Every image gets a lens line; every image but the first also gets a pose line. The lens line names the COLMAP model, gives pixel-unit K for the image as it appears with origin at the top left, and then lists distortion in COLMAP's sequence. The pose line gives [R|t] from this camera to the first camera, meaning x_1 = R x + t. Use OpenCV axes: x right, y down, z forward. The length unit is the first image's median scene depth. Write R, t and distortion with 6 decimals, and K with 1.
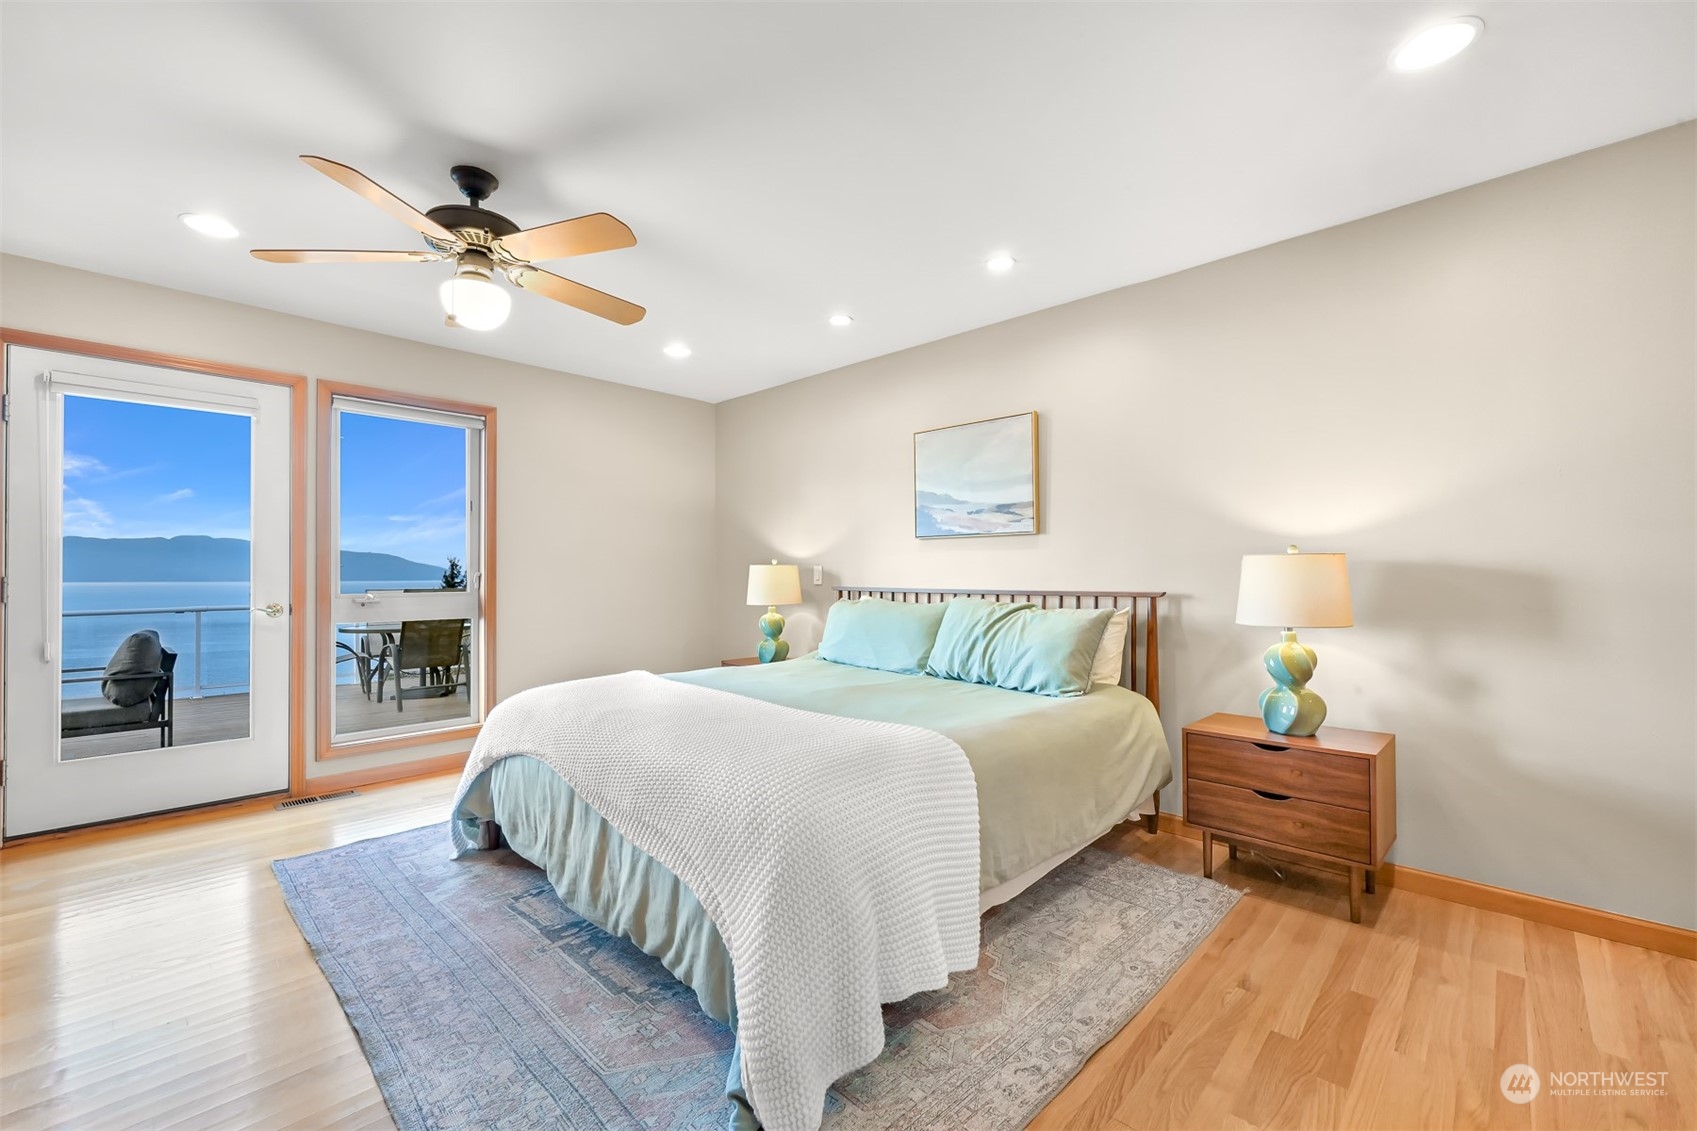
lens RADIAL K [[695.8, 0, 848.5], [0, 695.8, 565.5], [0, 0, 1]] dist [-0.000648, 0.000036]
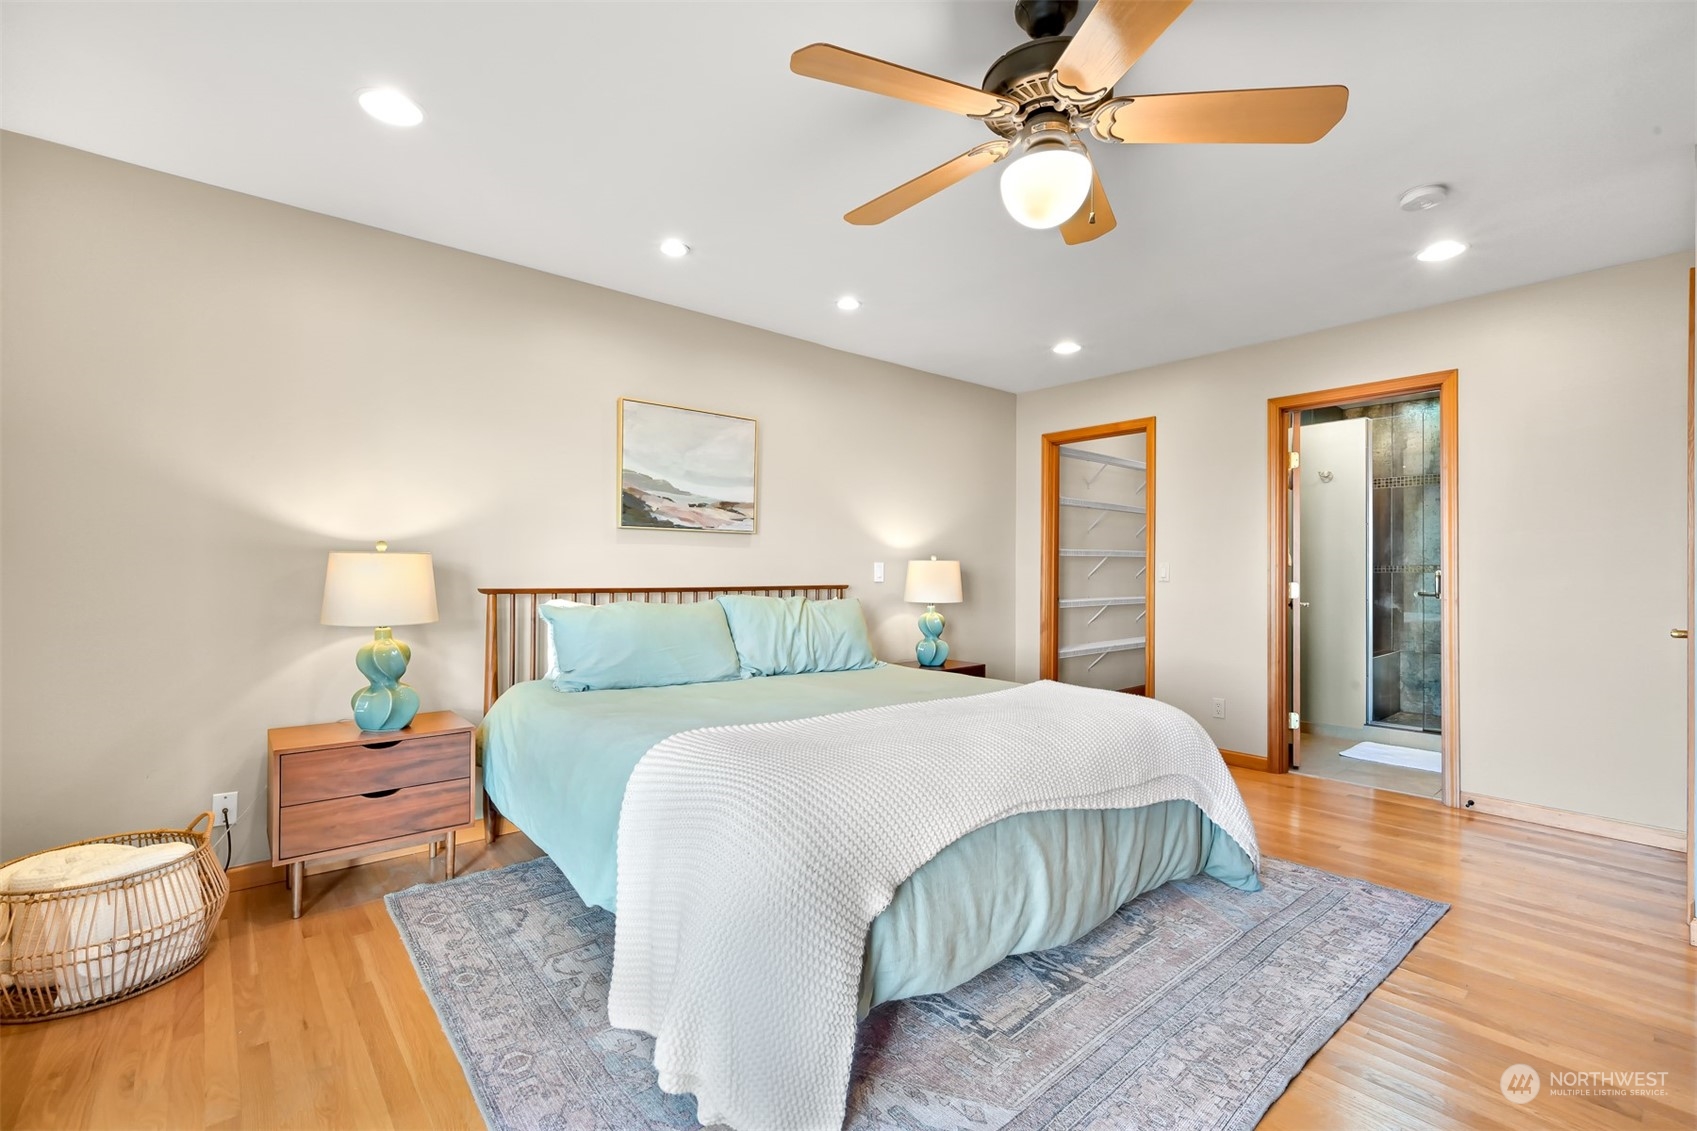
lens RADIAL K [[746.2, 0, 852.3], [0, 746.2, 567.5], [0, 0, 1]] dist [-0.003138, 0.000029]
pose [[0.090596, 0.007506, 0.995859, -0.862613], [-0.012750, 0.999898, -0.006376, 0.011962], [-0.995806, -0.012119, 0.090683, 0.746733]]
